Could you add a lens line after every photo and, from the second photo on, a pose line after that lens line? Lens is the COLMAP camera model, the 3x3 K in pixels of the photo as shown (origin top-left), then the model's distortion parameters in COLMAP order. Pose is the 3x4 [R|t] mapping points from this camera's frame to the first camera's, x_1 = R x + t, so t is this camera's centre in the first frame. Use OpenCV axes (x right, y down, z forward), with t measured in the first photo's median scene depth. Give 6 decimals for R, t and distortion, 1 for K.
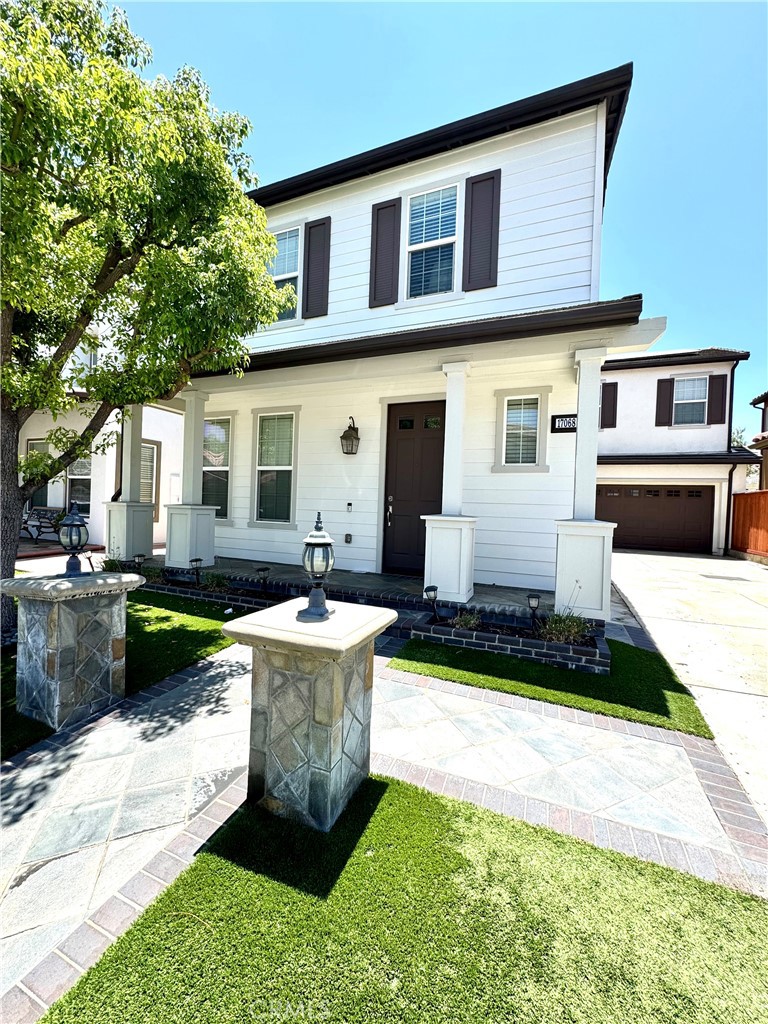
lens RADIAL K [[410.4, 0, 384.0], [0, 410.4, 512.0], [0, 0, 1]] dist [-0.003247, 0.000432]
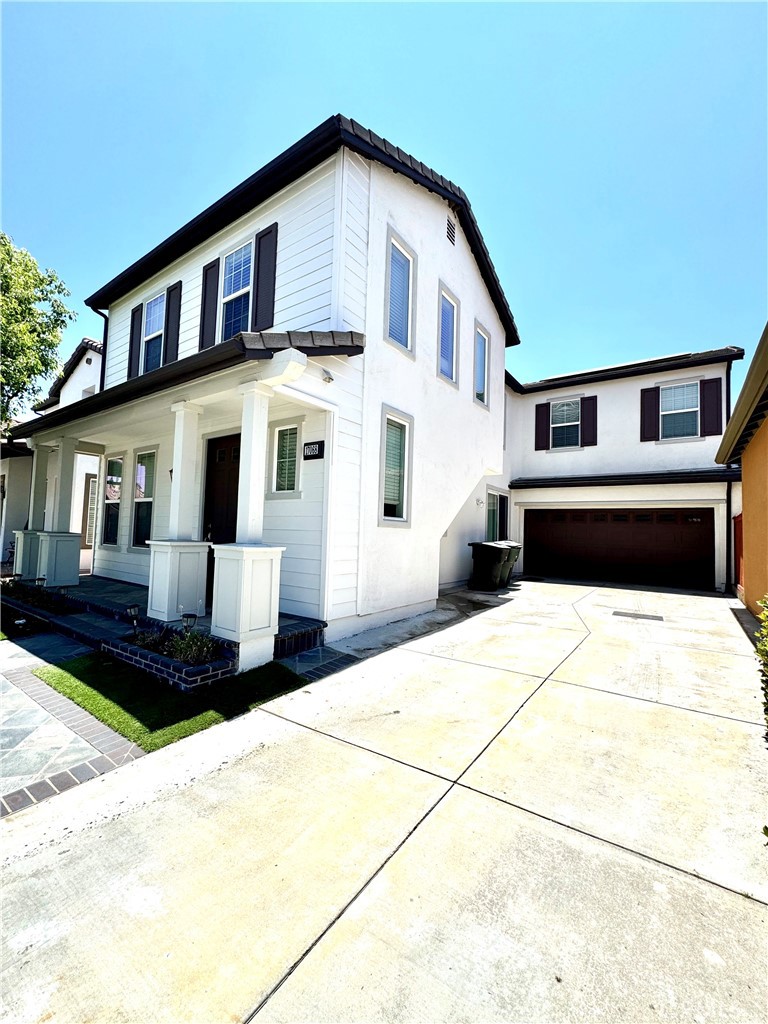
lens RADIAL K [[422.3, 0, 385.2], [0, 422.3, 513.0], [0, 0, 1]] dist [-0.002056, 0.000201]
pose [[0.975237, -0.015222, -0.220637, 0.731085], [0.000261, 0.997707, -0.067679, 0.009238], [0.221161, 0.065945, 0.973005, 0.022785]]
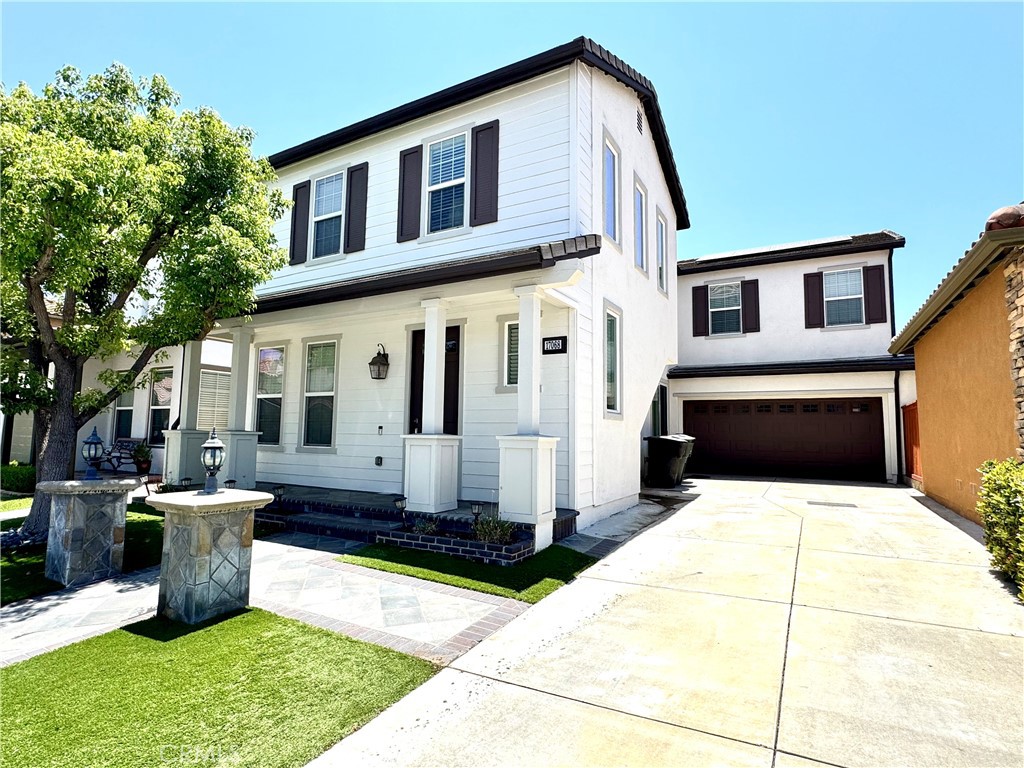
lens RADIAL K [[535.9, 0, 510.0], [0, 535.9, 385.7], [0, 0, 1]] dist [-0.001481, 0.000517]
pose [[0.992558, -0.031081, -0.117737, 0.422808], [0.018477, 0.994123, -0.106668, 0.028189], [0.120361, 0.103699, 0.987299, -0.315684]]
